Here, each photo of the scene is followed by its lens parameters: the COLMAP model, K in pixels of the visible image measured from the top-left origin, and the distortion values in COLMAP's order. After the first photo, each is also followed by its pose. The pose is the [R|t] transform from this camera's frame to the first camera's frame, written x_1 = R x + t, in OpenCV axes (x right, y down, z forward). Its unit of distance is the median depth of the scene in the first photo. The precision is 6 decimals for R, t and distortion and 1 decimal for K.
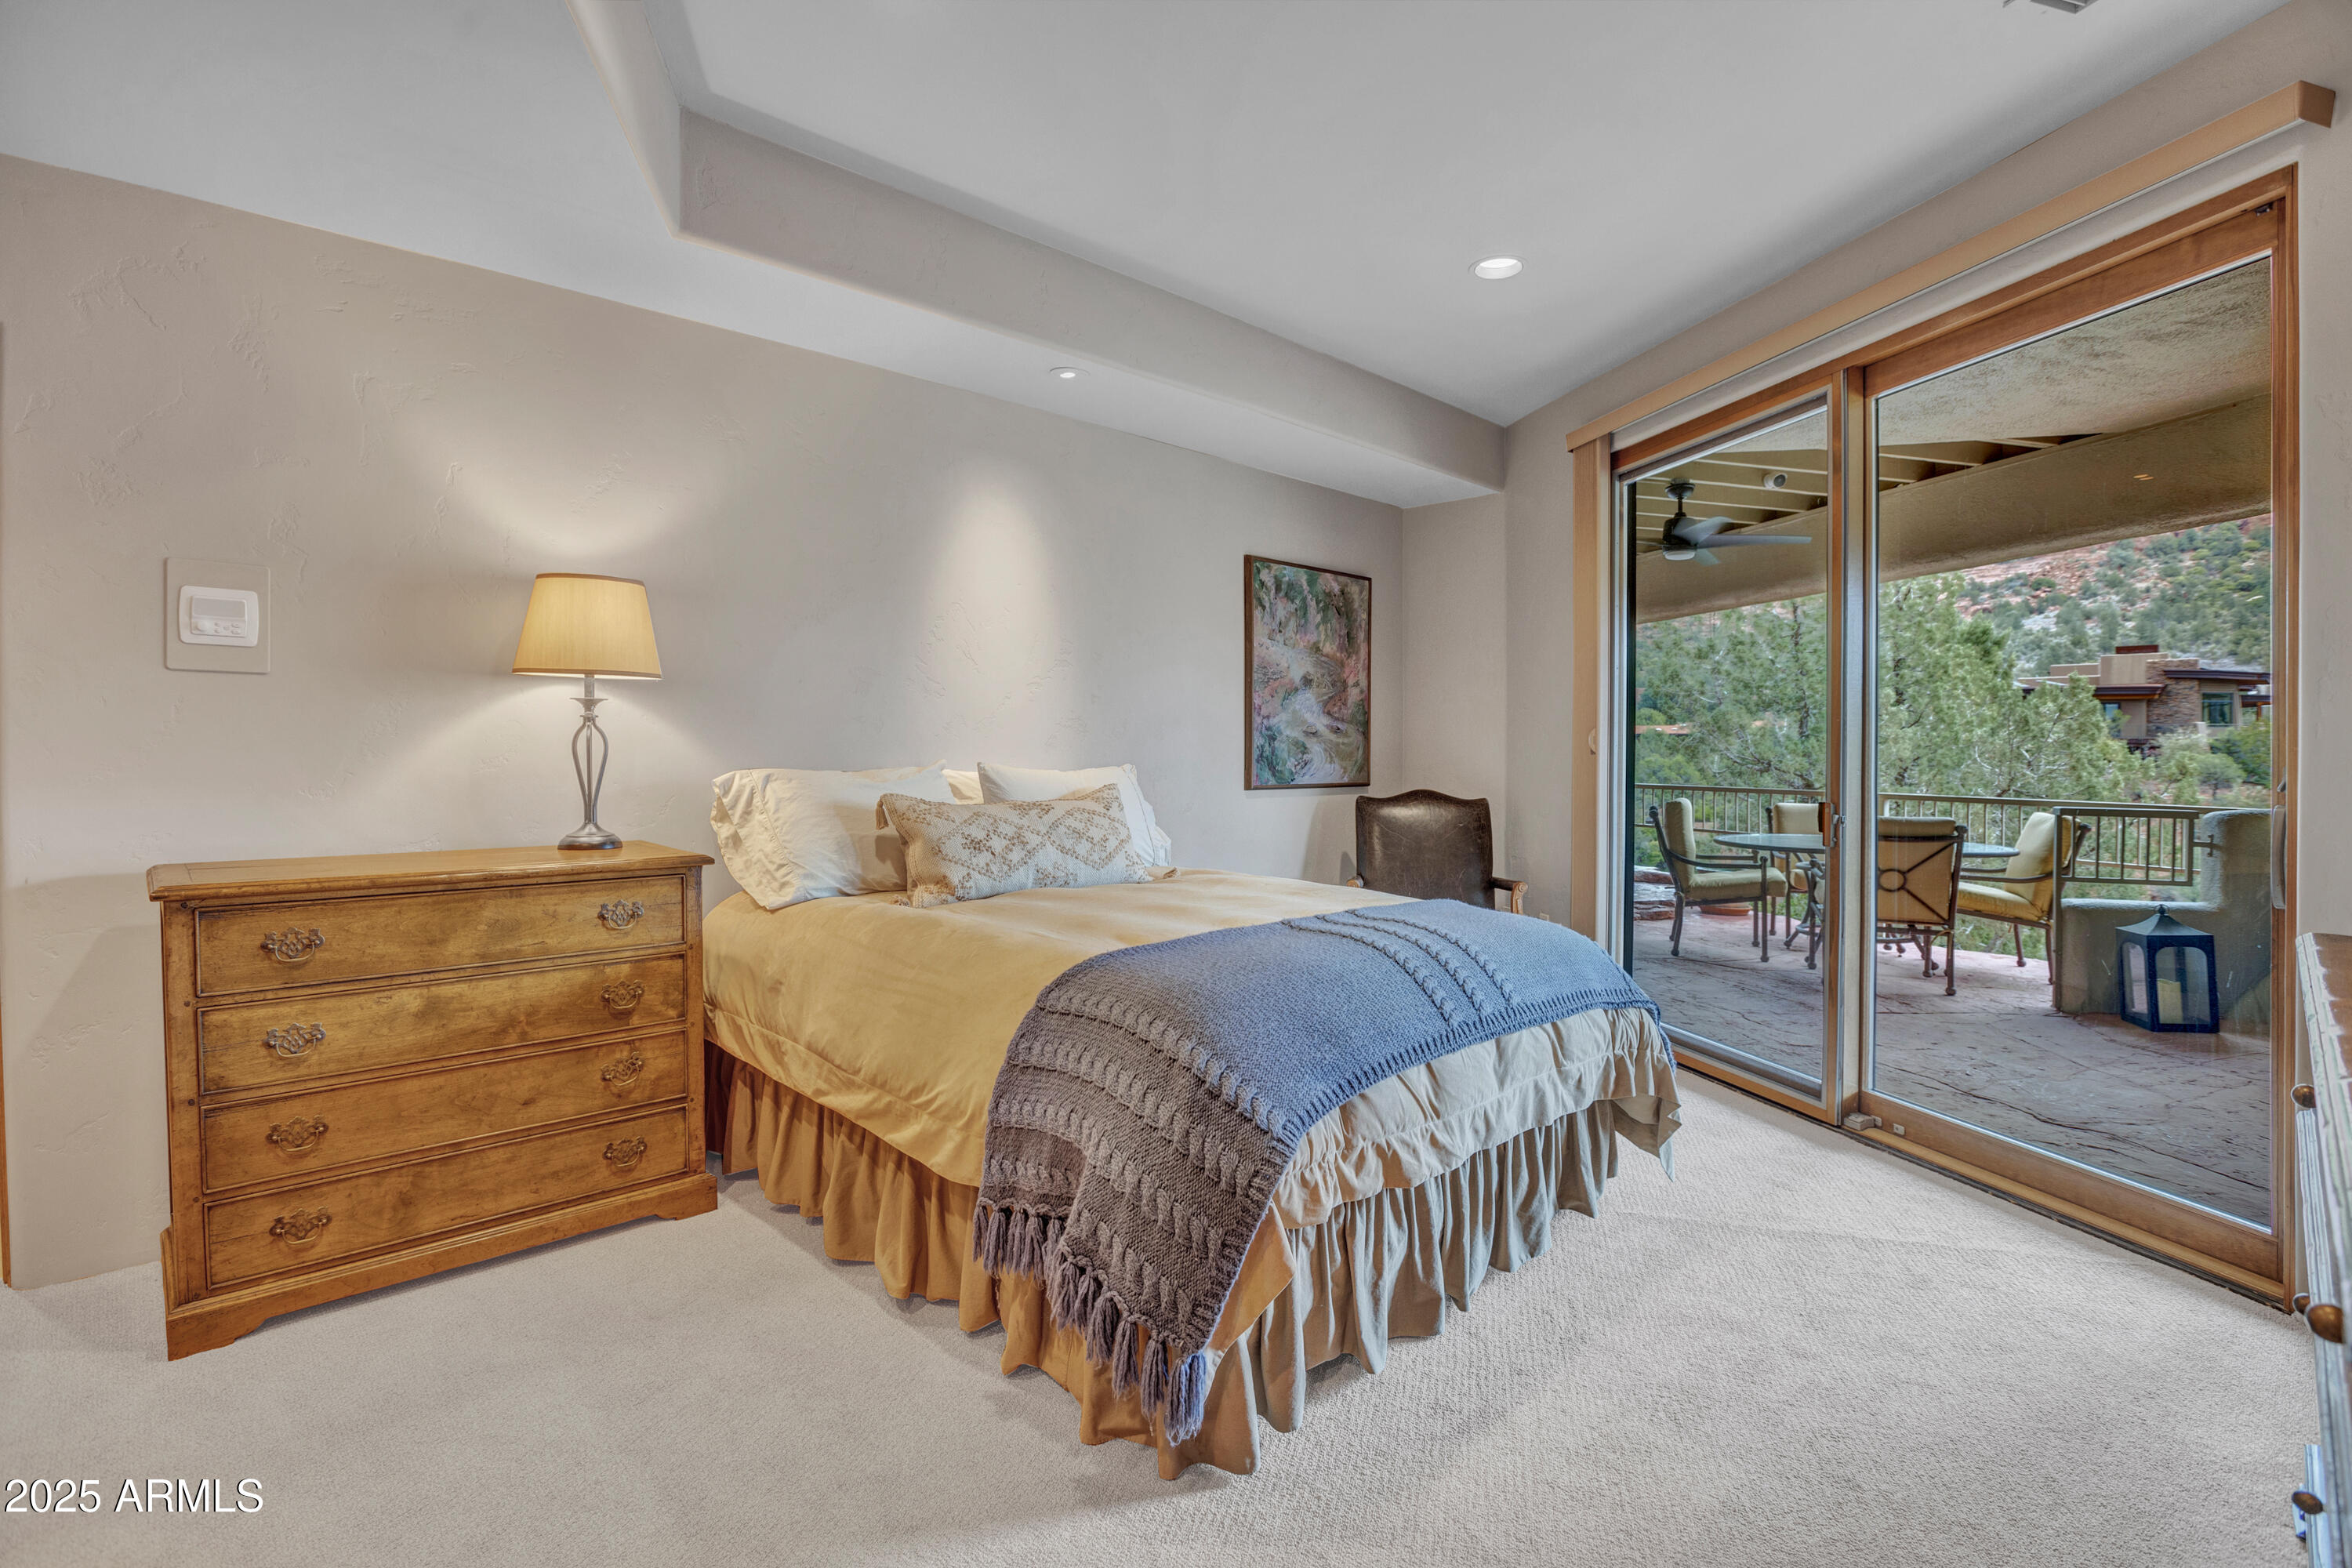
lens RADIAL K [[1122.3, 0, 1184.2], [0, 1122.3, 766.1], [0, 0, 1]] dist [-0.063185, 0.033720]
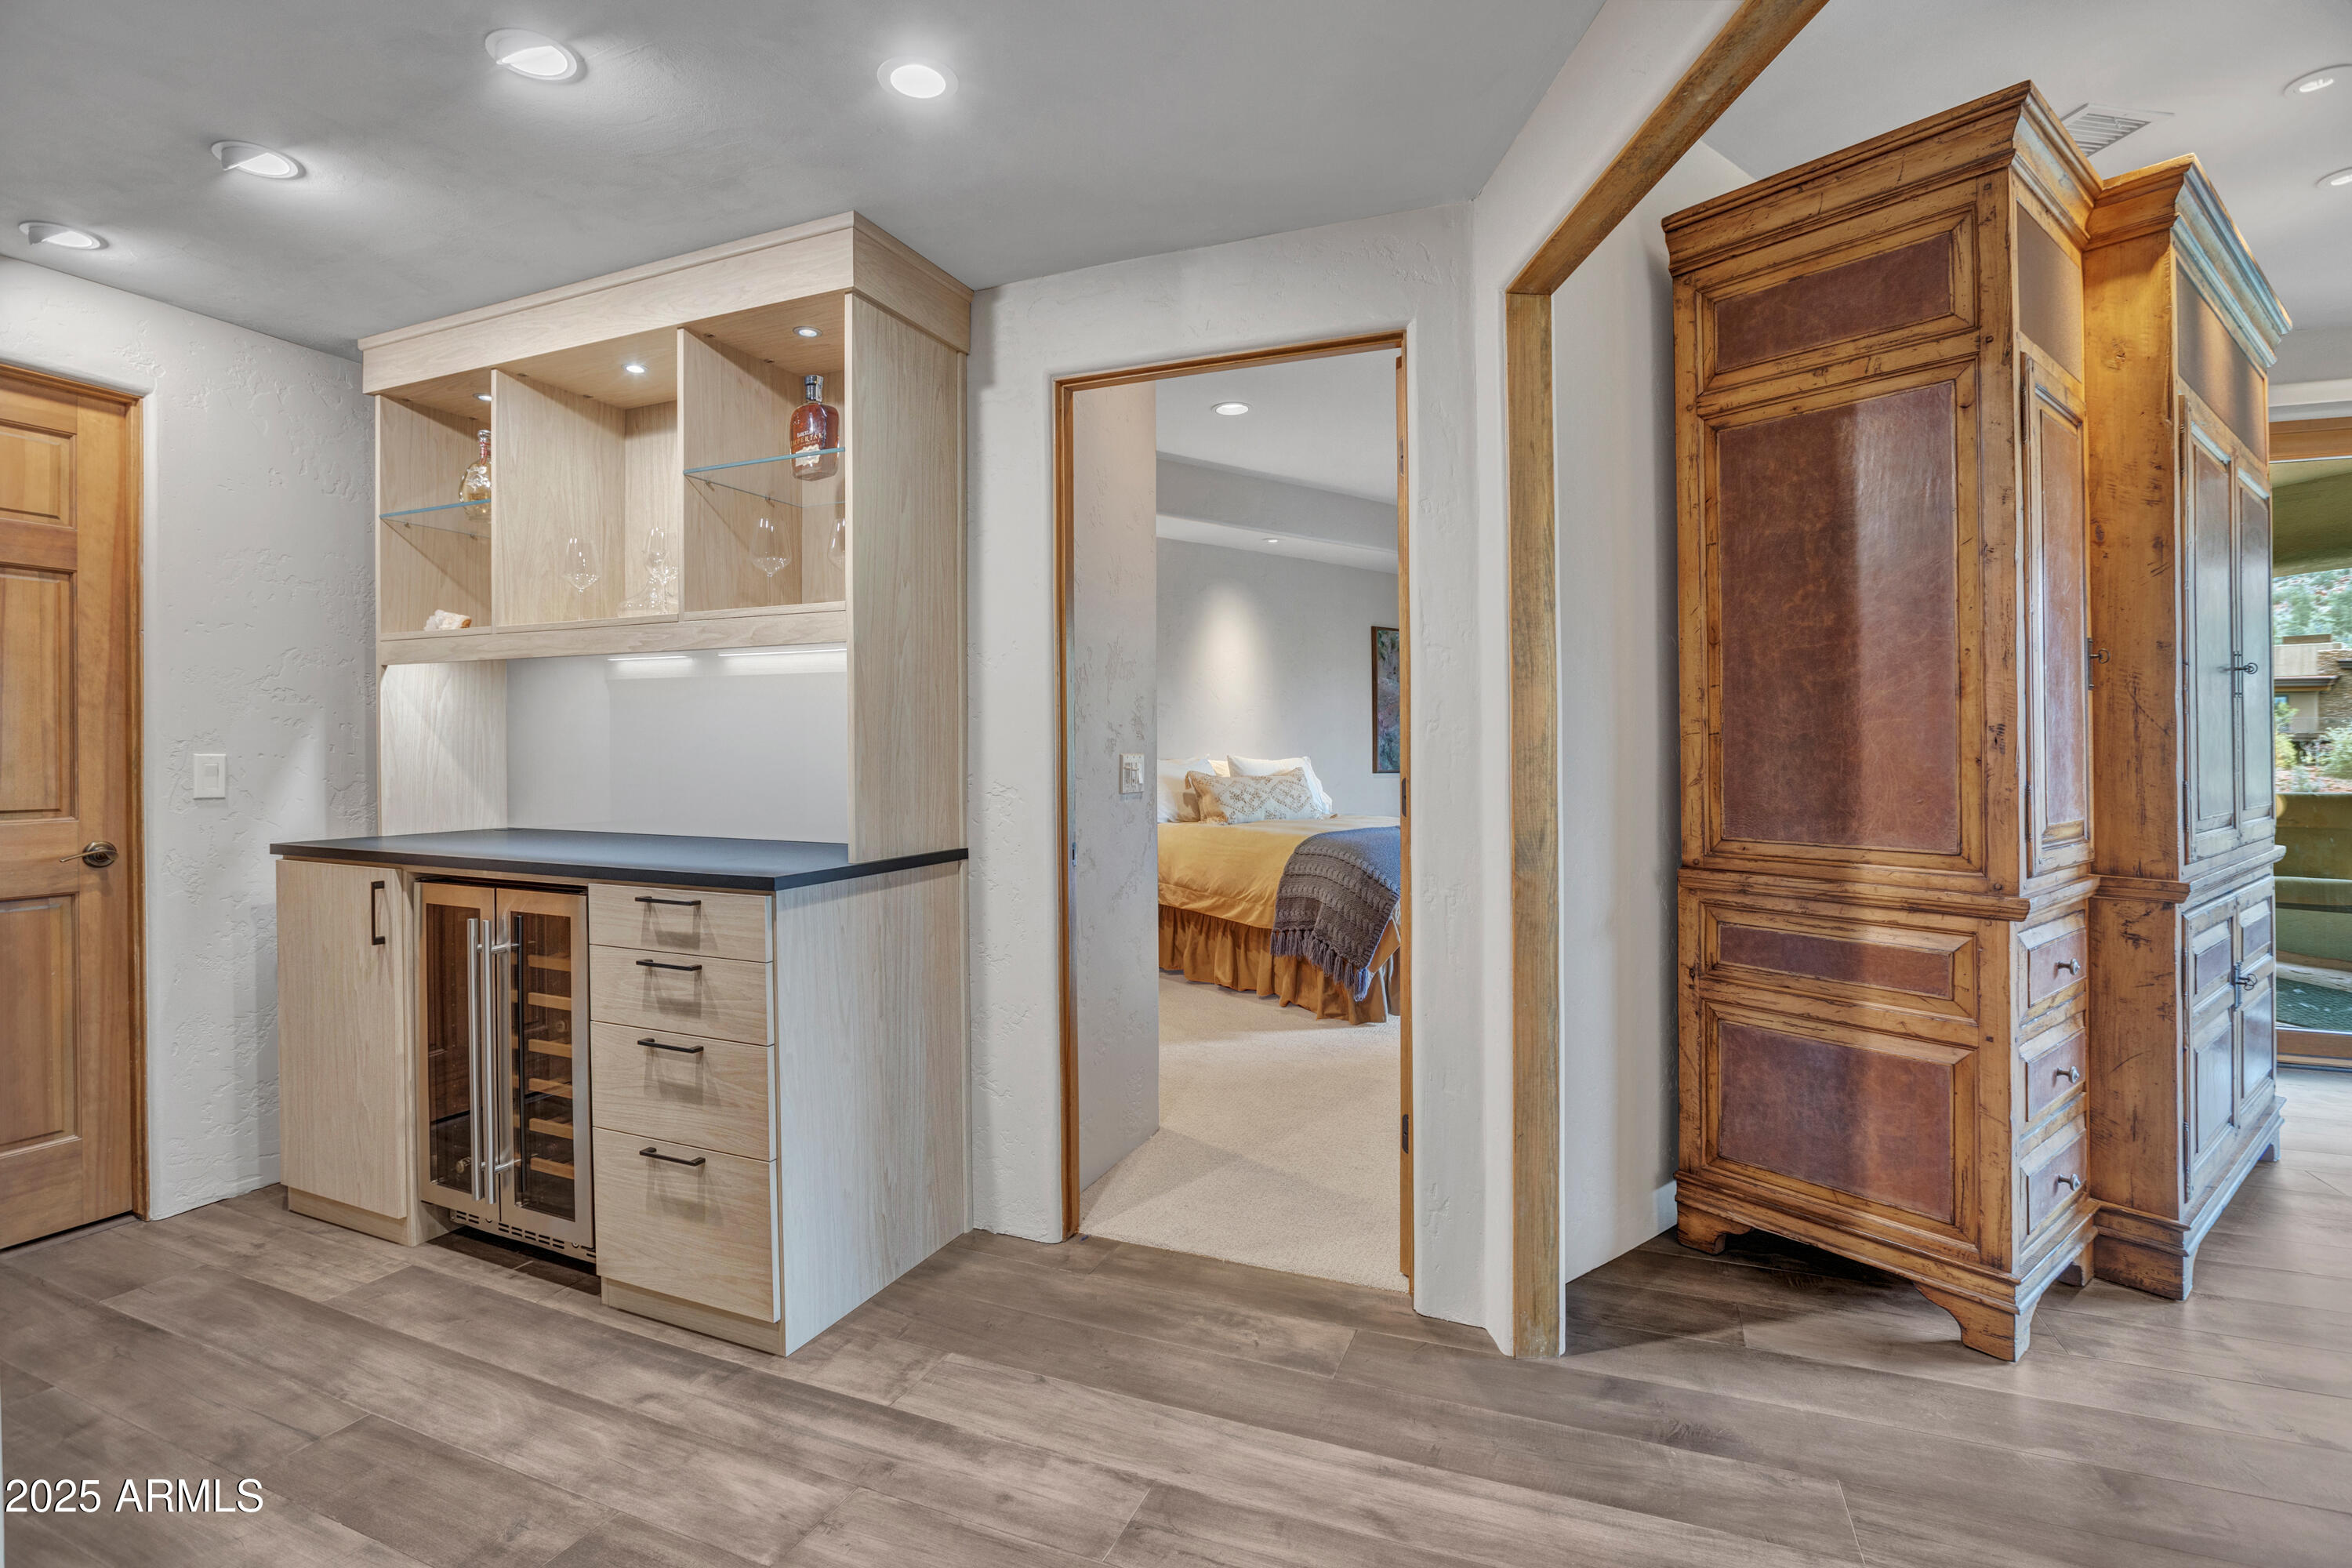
lens RADIAL K [[1122.3, 0, 1184.2], [0, 1122.3, 766.1], [0, 0, 1]] dist [-0.063185, 0.033720]
pose [[0.995051, -0.003053, -0.099322, -0.082884], [0.003048, 0.999995, -0.000207, 0.016555], [0.099322, -0.000096, 0.995055, -0.944632]]
